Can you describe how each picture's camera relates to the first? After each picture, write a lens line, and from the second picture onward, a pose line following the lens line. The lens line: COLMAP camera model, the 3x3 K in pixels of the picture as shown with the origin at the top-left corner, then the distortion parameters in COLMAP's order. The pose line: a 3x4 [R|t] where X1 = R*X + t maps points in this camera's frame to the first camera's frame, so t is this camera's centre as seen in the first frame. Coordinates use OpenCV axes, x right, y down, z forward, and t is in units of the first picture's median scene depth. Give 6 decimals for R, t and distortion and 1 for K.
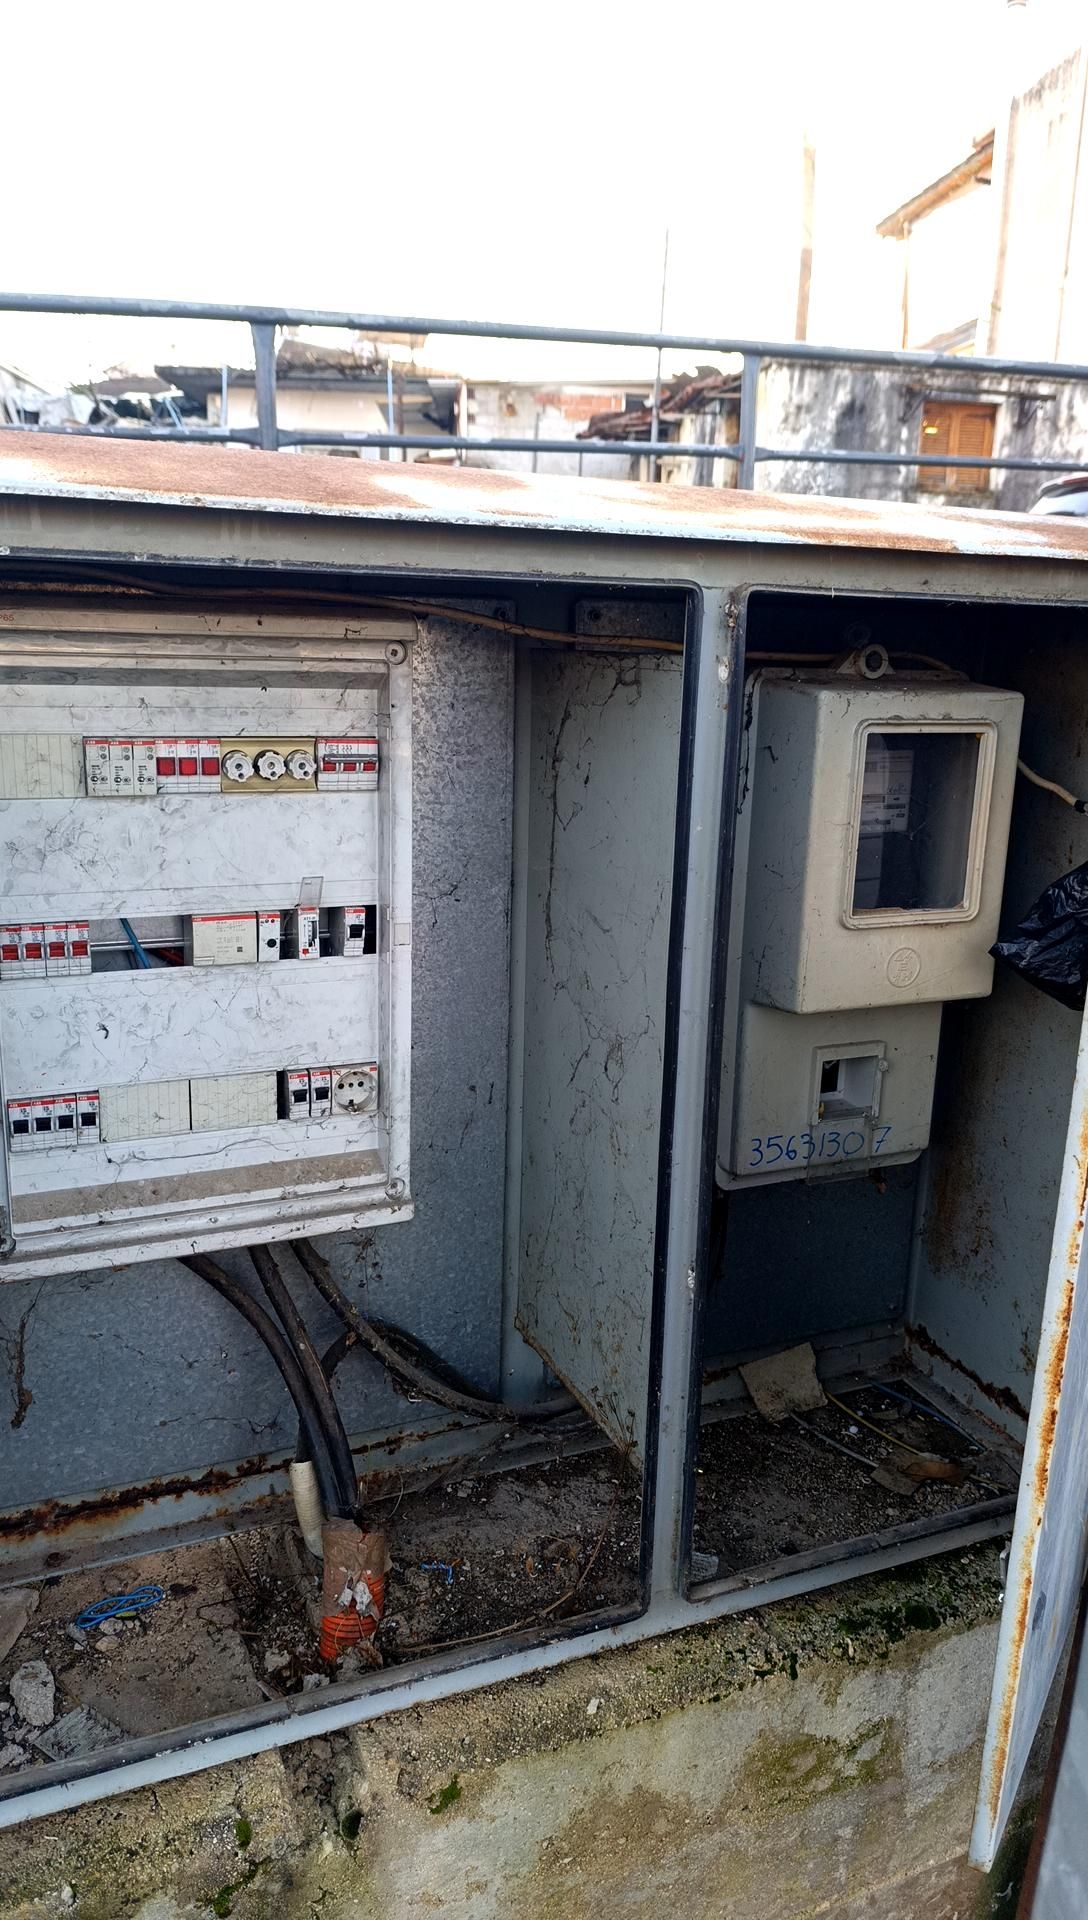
lens RADIAL K [[1353.5, 0, 544.8], [0, 1353.5, 955.7], [0, 0, 1]] dist [0.000663, -0.004287]
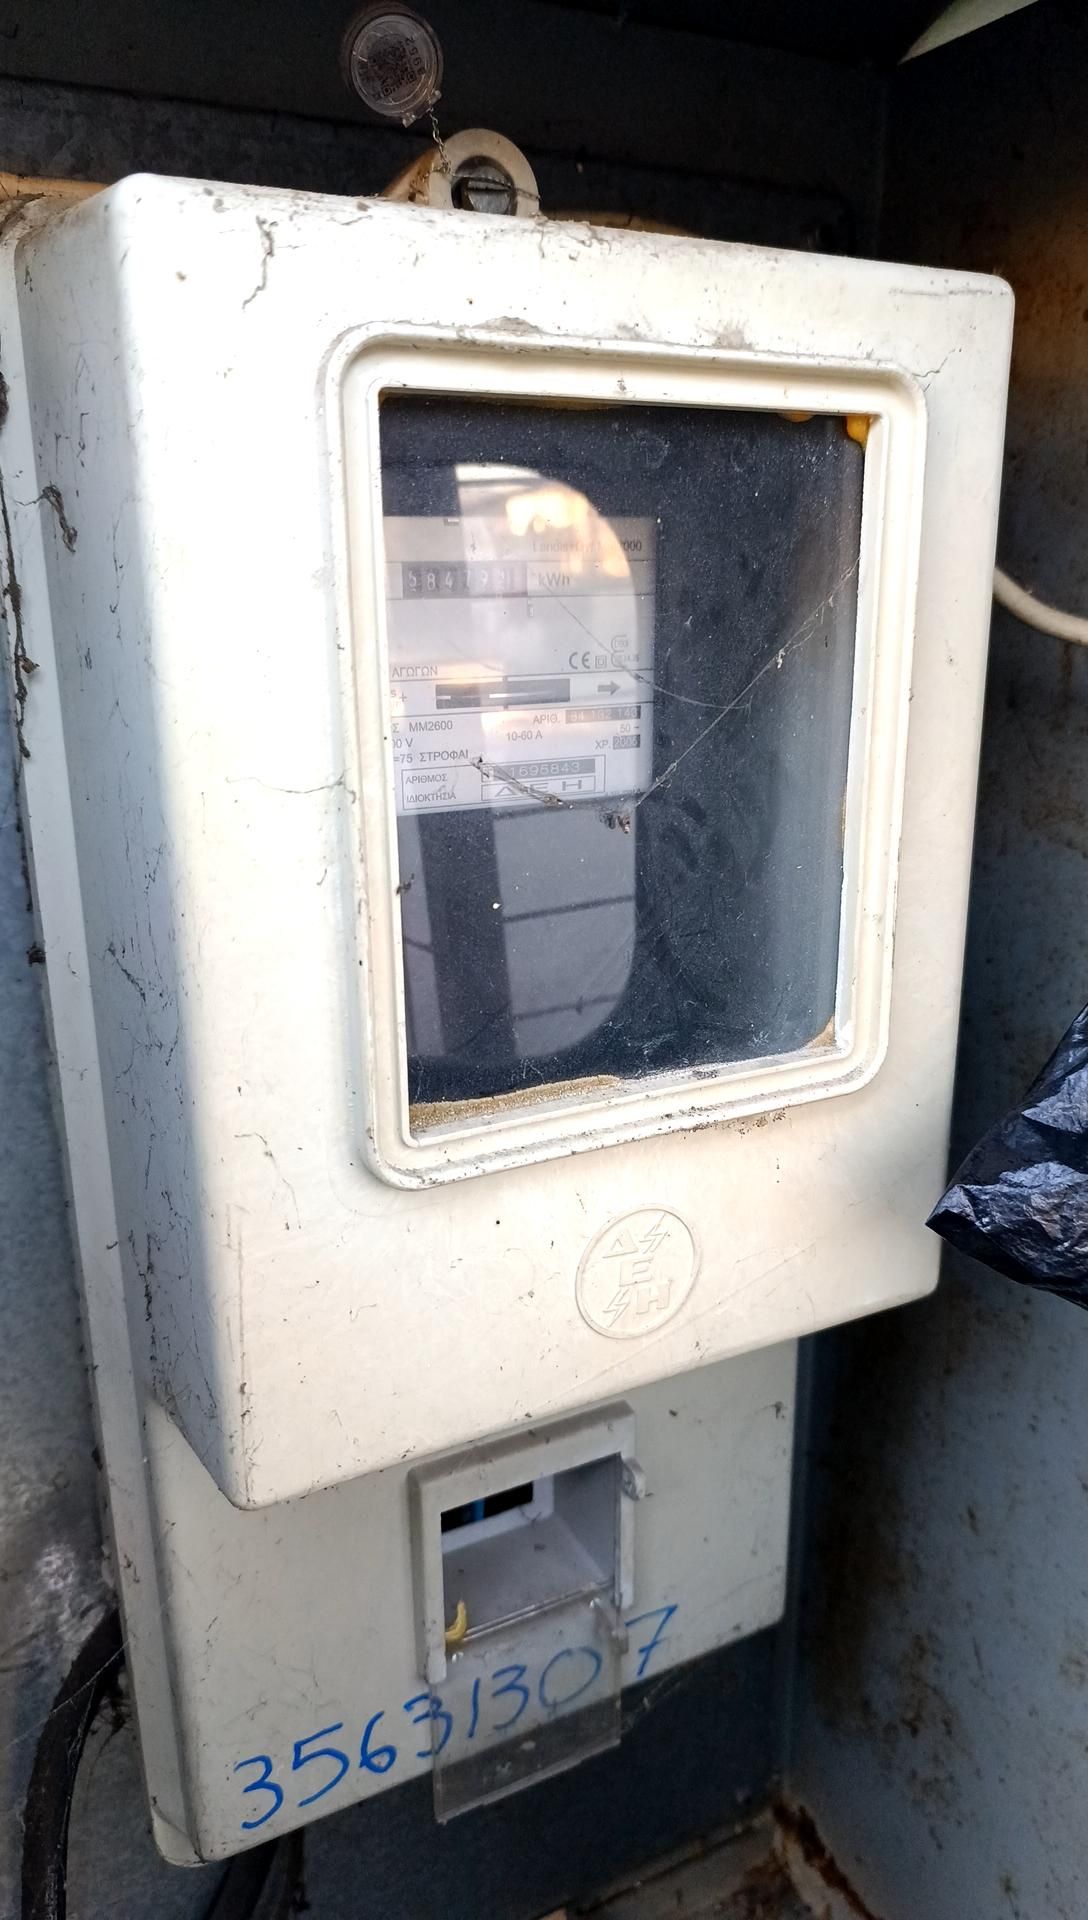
lens RADIAL K [[1353.5, 0, 544.9], [0, 1353.5, 961.8], [0, 0, 1]] dist [0.000663, -0.004287]
pose [[0.996353, -0.058618, 0.062001, 0.236371], [0.055883, 0.997424, 0.044964, -0.073086], [-0.064477, -0.041336, 0.997063, 0.734616]]
